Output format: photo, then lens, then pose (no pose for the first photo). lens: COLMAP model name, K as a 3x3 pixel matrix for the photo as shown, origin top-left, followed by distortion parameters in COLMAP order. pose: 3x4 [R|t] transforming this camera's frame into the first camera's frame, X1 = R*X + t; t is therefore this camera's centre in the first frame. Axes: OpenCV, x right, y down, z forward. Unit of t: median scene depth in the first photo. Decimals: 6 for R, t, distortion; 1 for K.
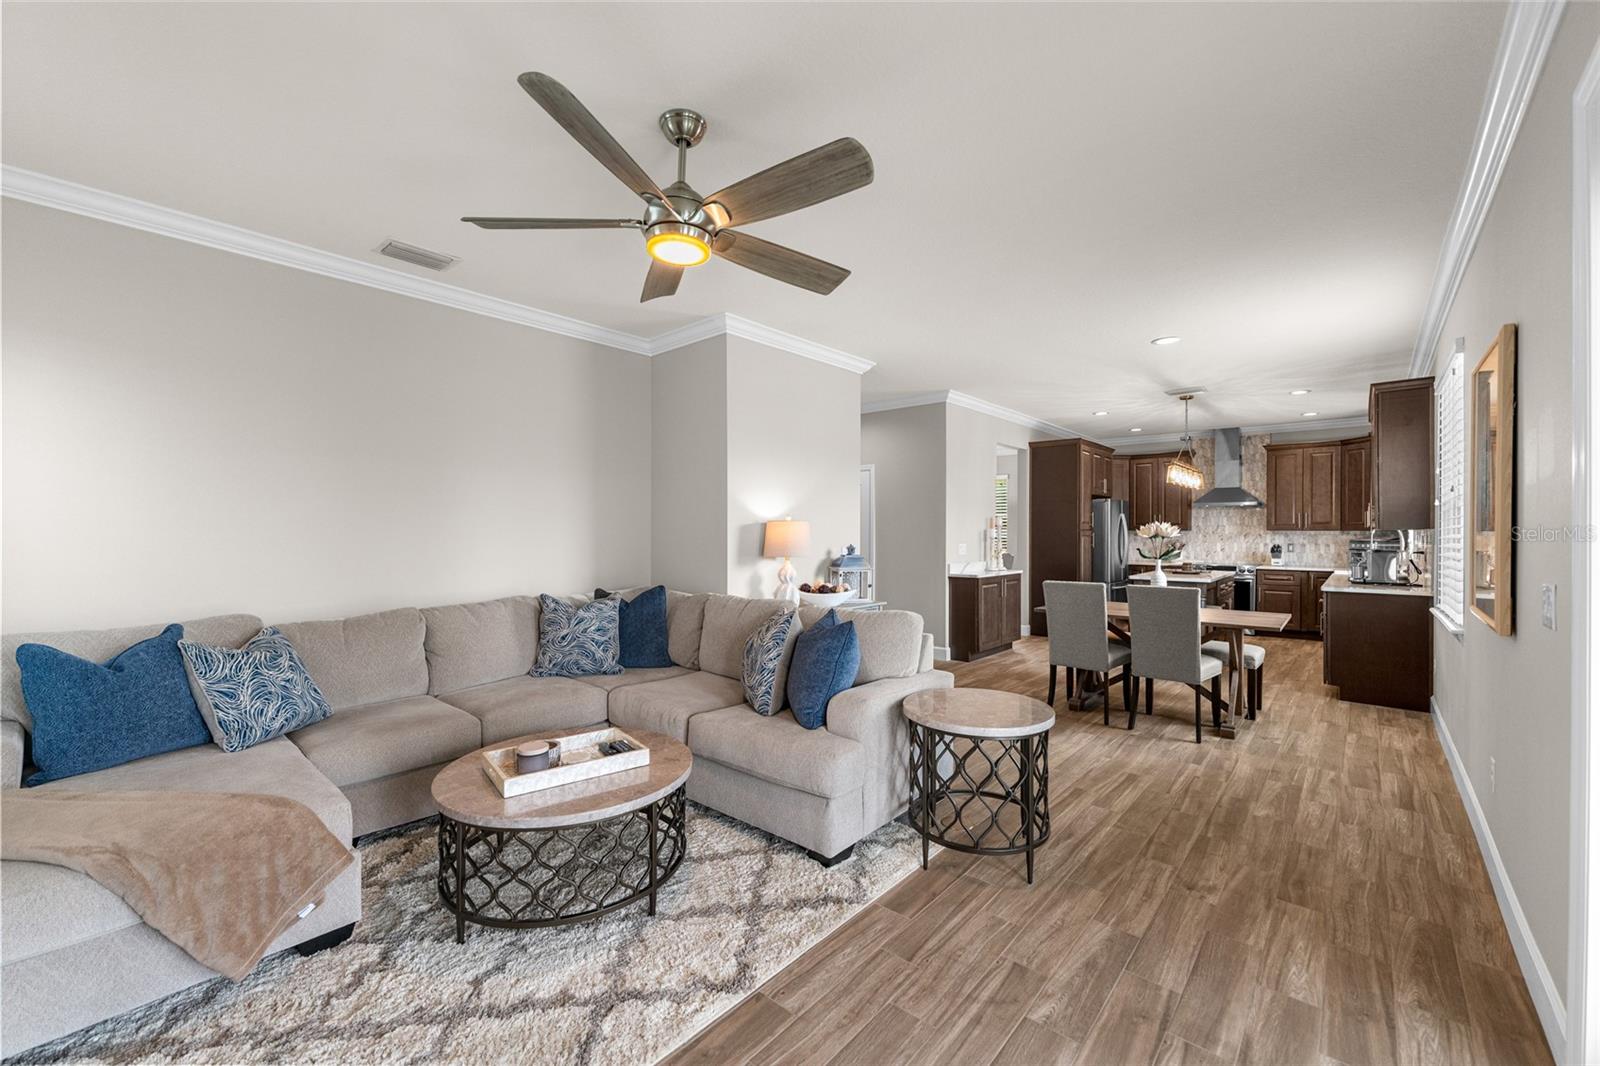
lens RADIAL K [[640.0, 0, 796.3], [0, 640.0, 535.6], [0, 0, 1]] dist [0.000966, -0.000053]
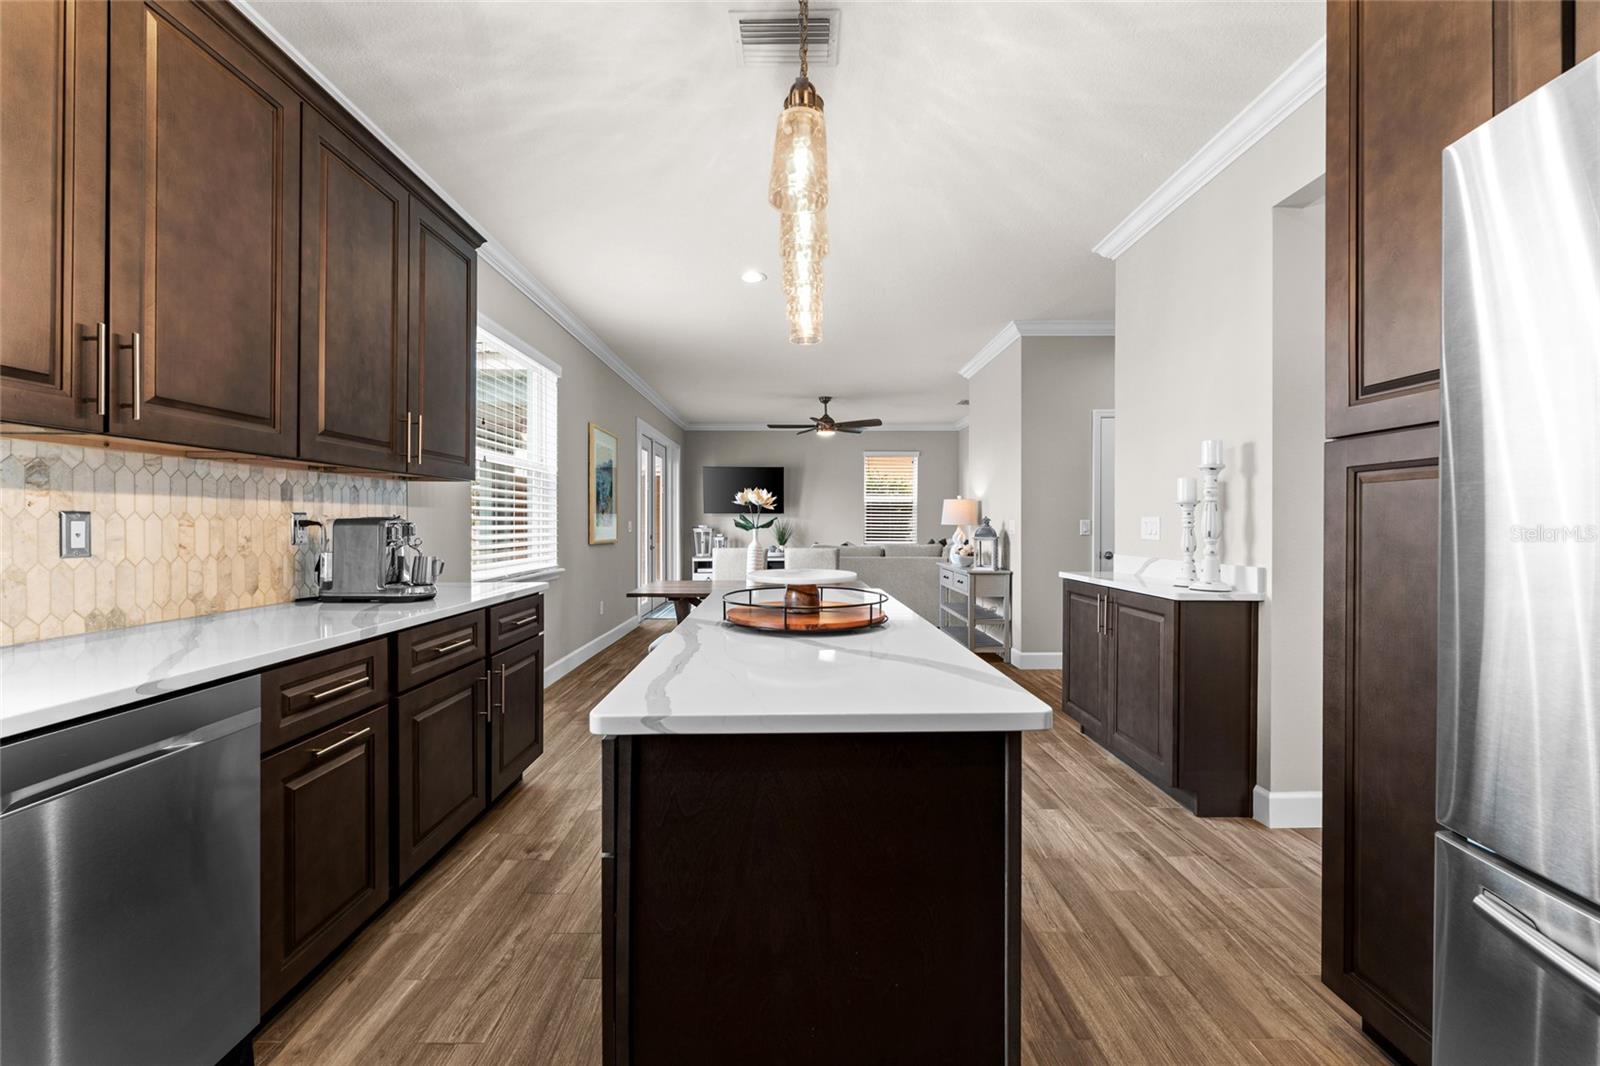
lens RADIAL K [[641.7, 0, 794.9], [0, 641.7, 528.3], [0, 0, 1]] dist [-0.000688, -0.000276]
pose [[-0.745468, 0.003191, -0.666534, 1.655089], [-0.005834, 0.999919, 0.011312, 0.037425], [0.666516, 0.012321, -0.745389, 2.513478]]
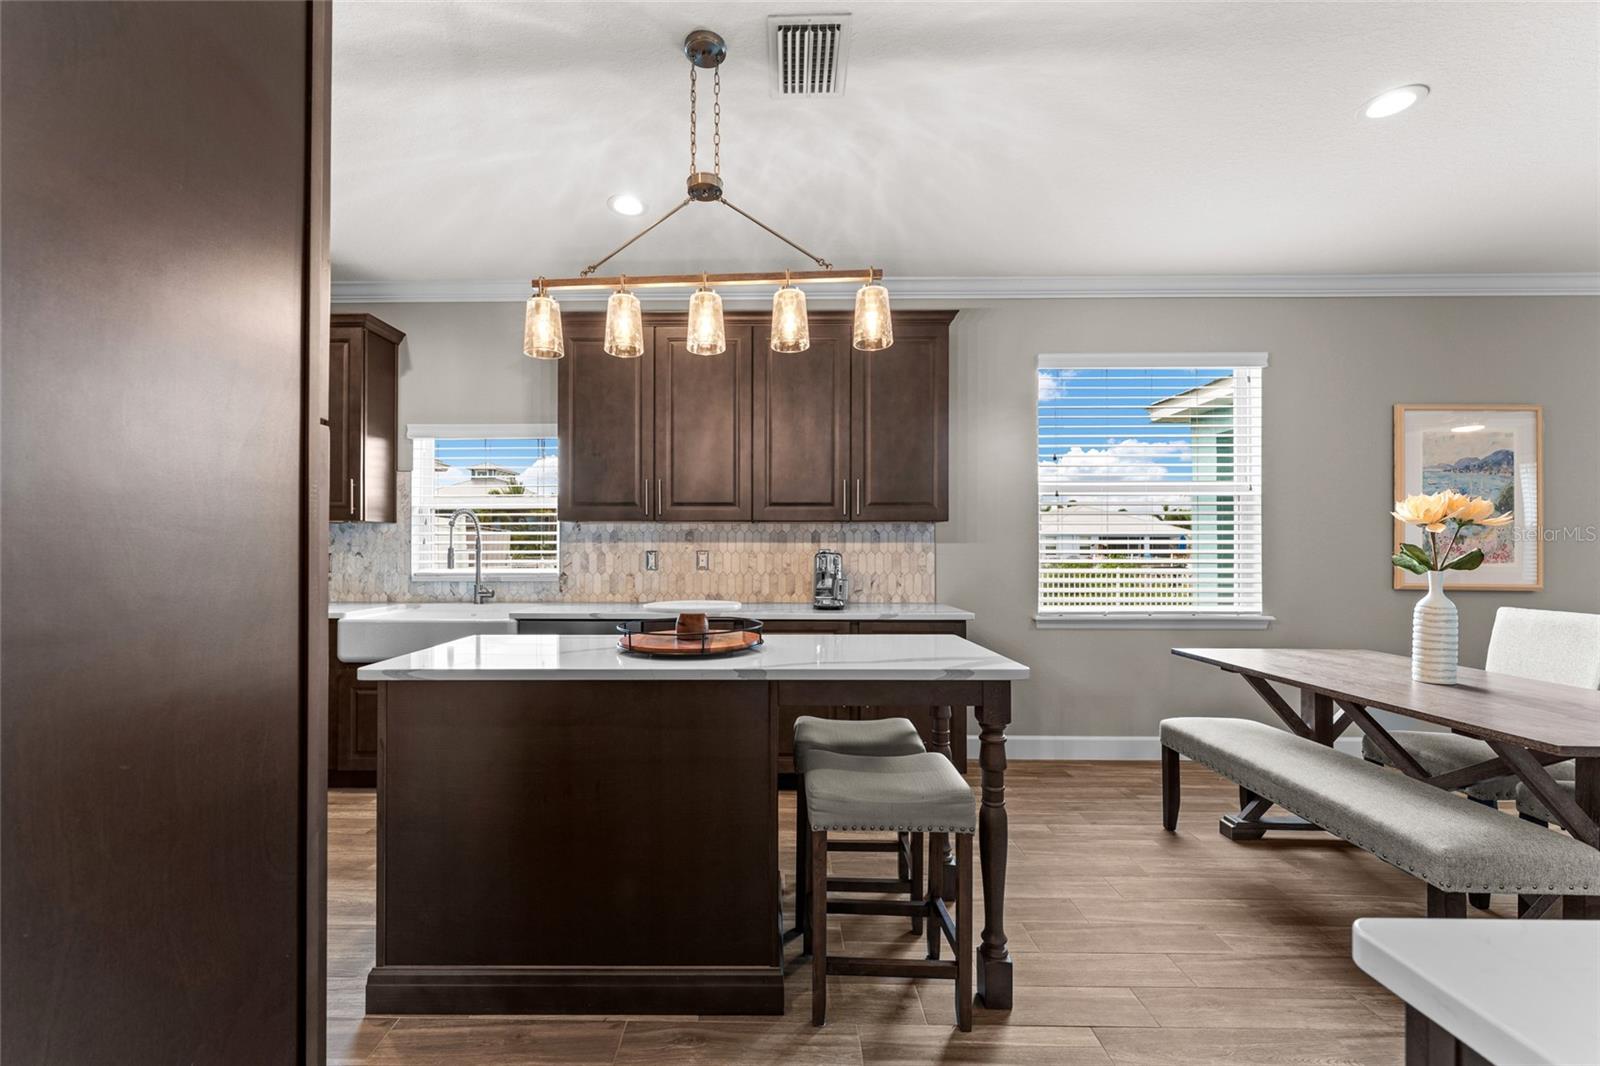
lens RADIAL K [[648.5, 0, 768.3], [0, 648.5, 545.5], [0, 0, 1]] dist [0.000087, -0.000189]
pose [[-0.650236, 0.003293, 0.759726, 0.766729], [0.001787, 0.999994, -0.002805, 0.027302], [-0.759731, -0.000466, -0.650238, 2.460537]]
